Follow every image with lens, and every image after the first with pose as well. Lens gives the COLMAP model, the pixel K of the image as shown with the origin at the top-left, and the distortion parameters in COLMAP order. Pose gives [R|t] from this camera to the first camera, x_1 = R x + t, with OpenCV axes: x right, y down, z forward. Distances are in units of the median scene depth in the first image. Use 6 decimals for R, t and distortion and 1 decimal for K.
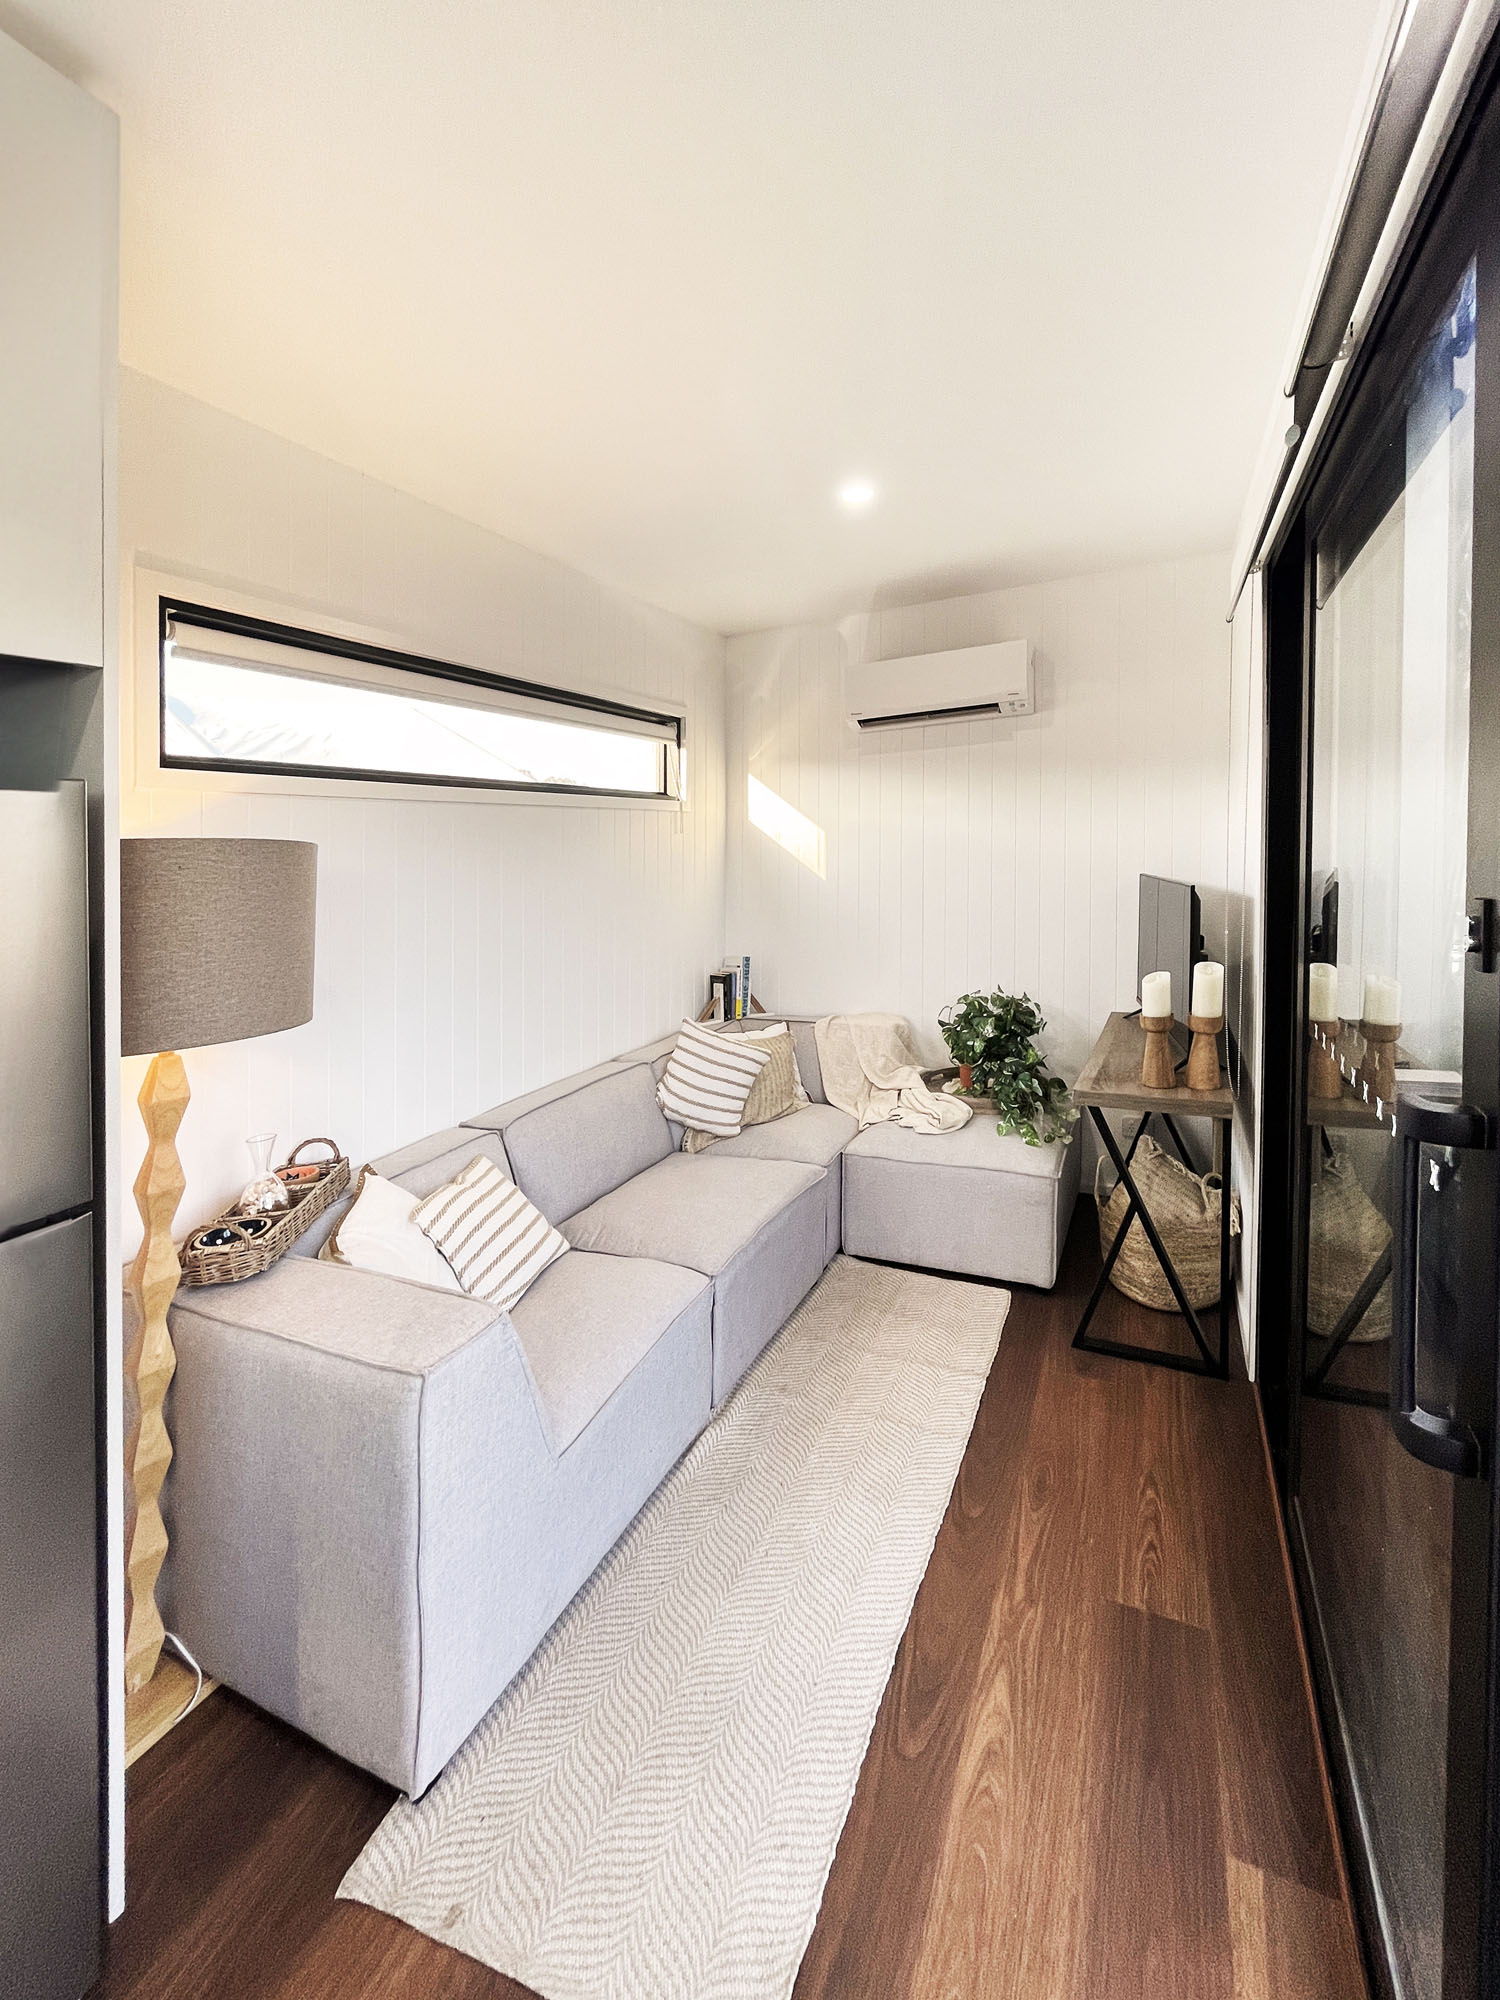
lens RADIAL K [[803.6, 0, 808.5], [0, 803.6, 991.2], [0, 0, 1]] dist [0.000965, 0.000289]
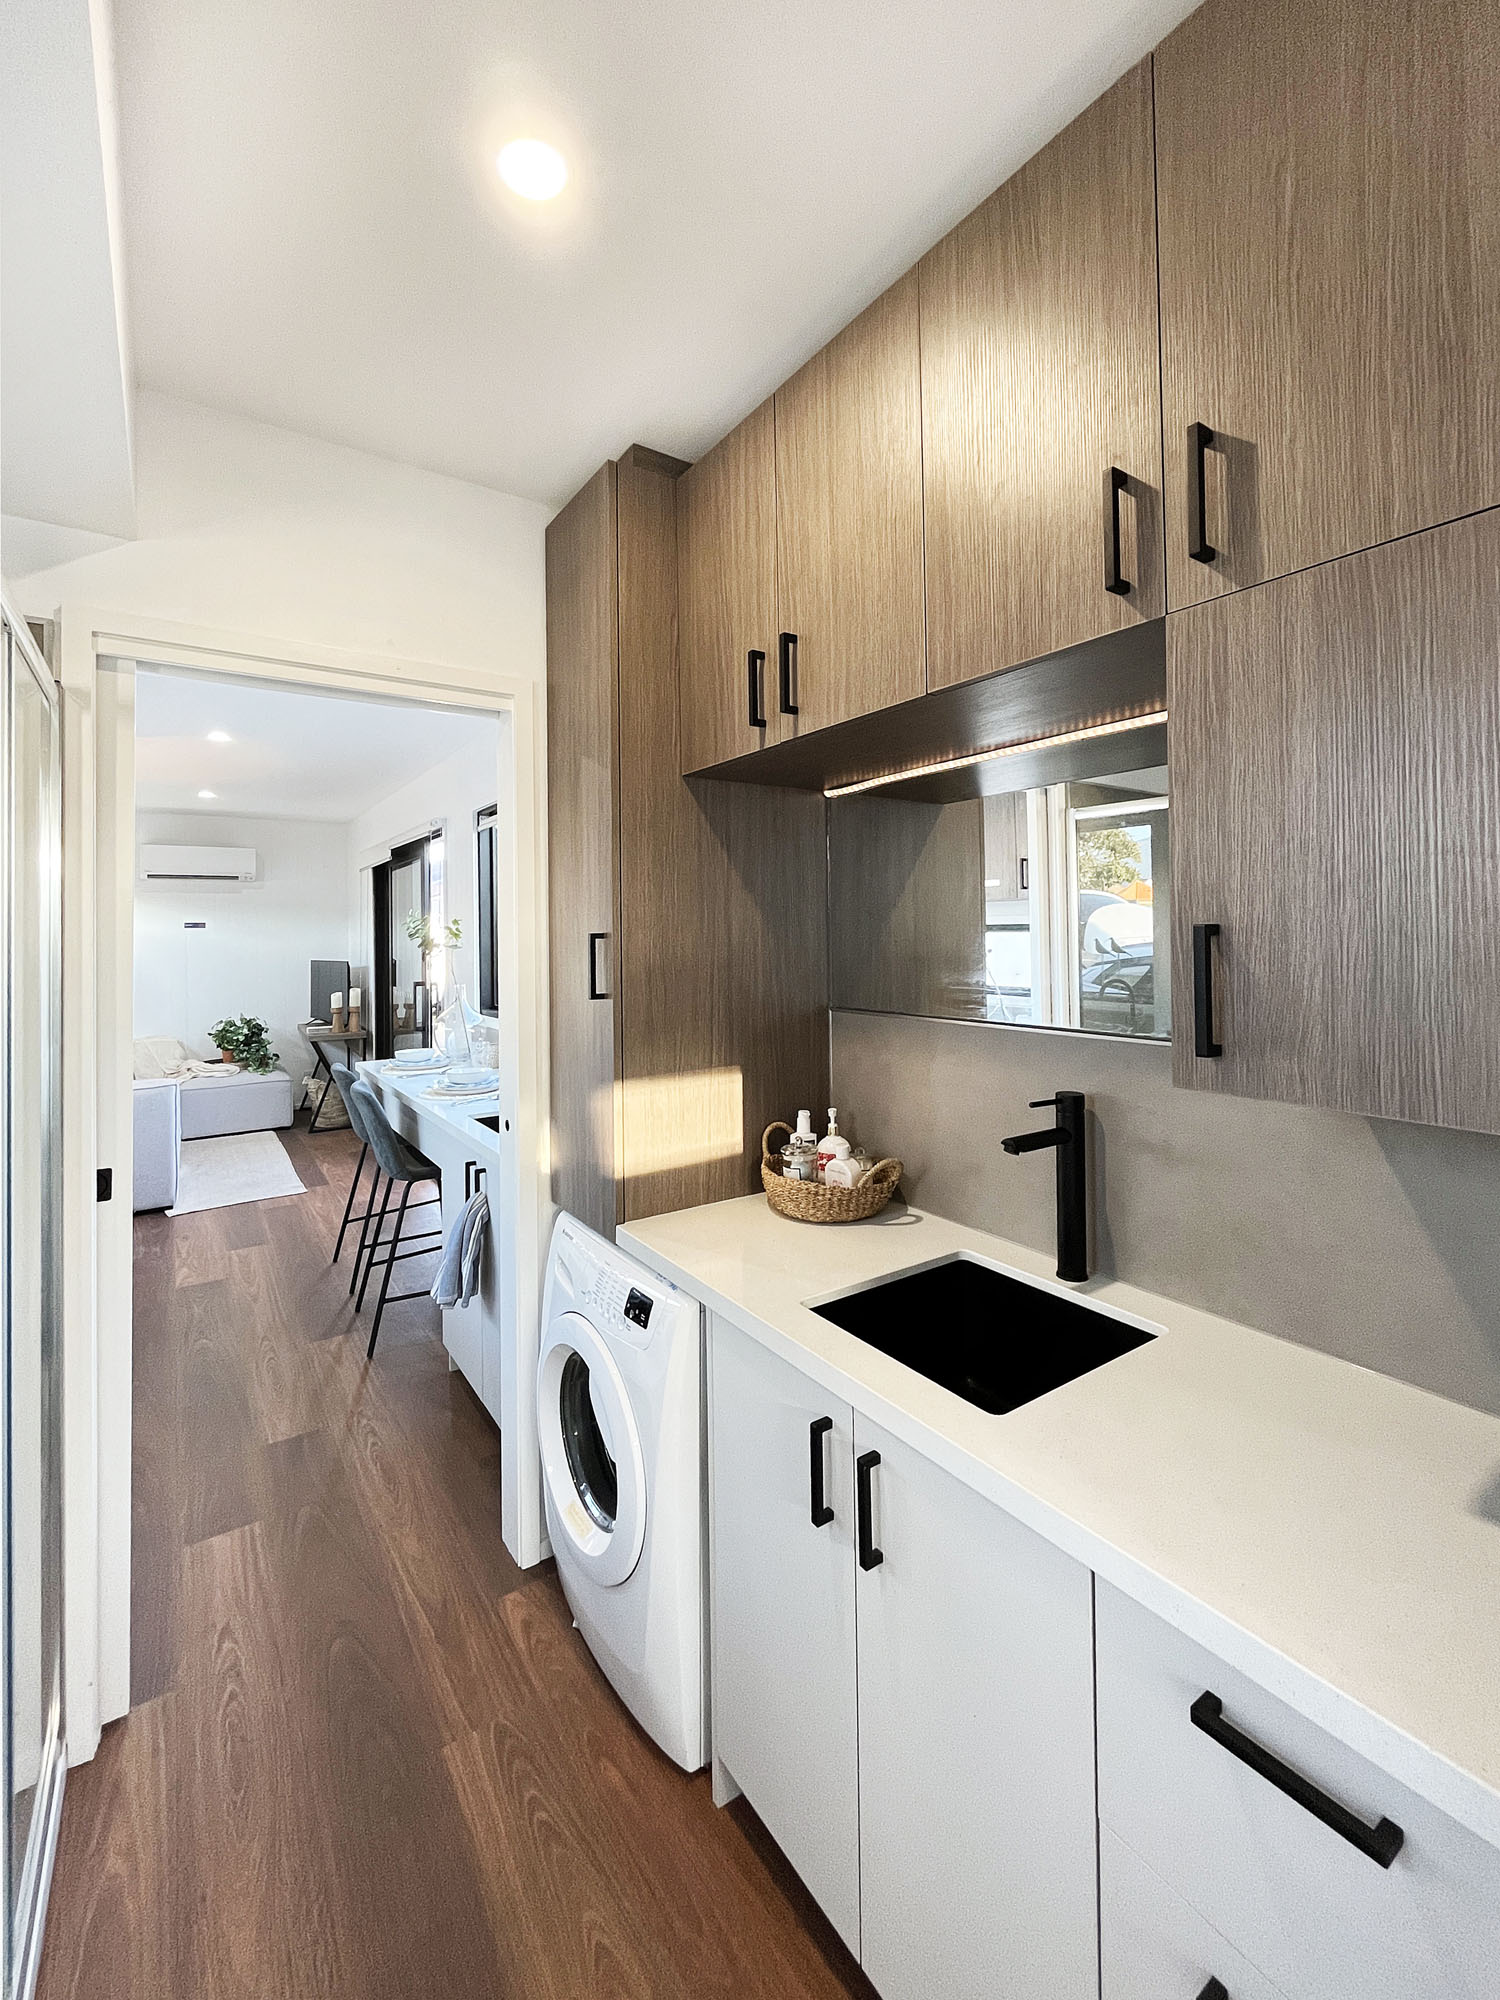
lens RADIAL K [[815.6, 0, 758.7], [0, 815.6, 916.3], [0, 0, 1]] dist [-0.001038, -0.000232]
pose [[0.534369, 0.084047, 0.841063, -0.882453], [0.118427, 0.977785, -0.172952, 0.284002], [-0.836914, 0.192025, 0.512544, -1.284625]]
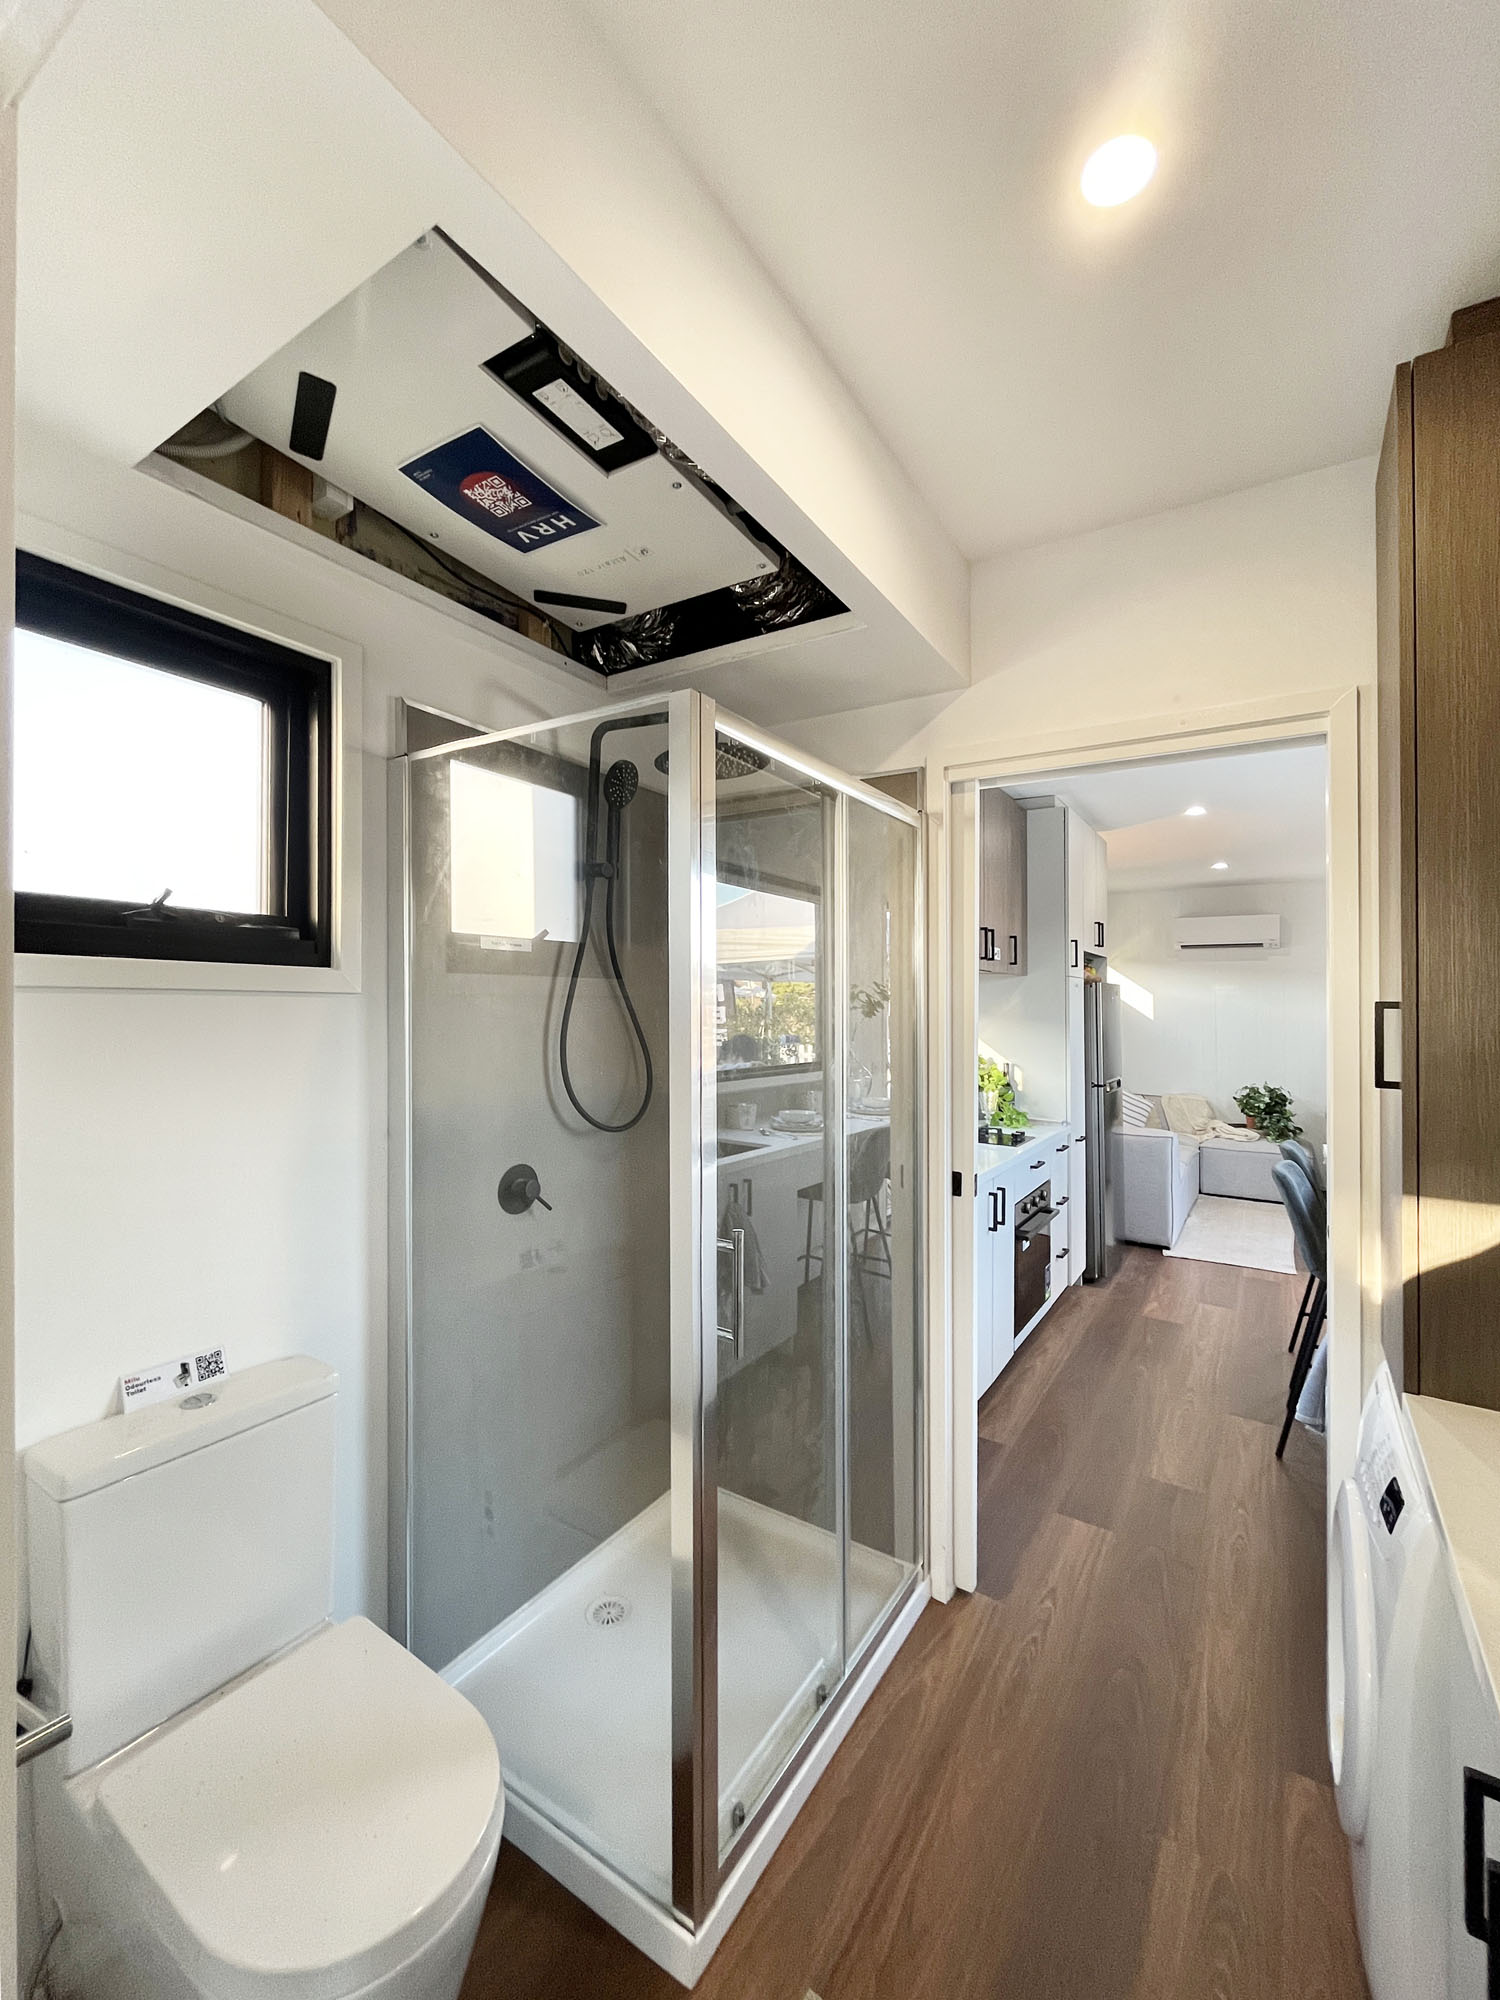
lens RADIAL K [[830.6, 0, 750.0], [0, 830.6, 1000.0], [0, 0, 1]] dist [-0.002165, -0.000197]
pose [[0.984037, 0.086999, -0.155247, -0.787122], [-0.111767, 0.980979, -0.158710, 0.288050], [0.138486, 0.173528, 0.975043, -1.338186]]
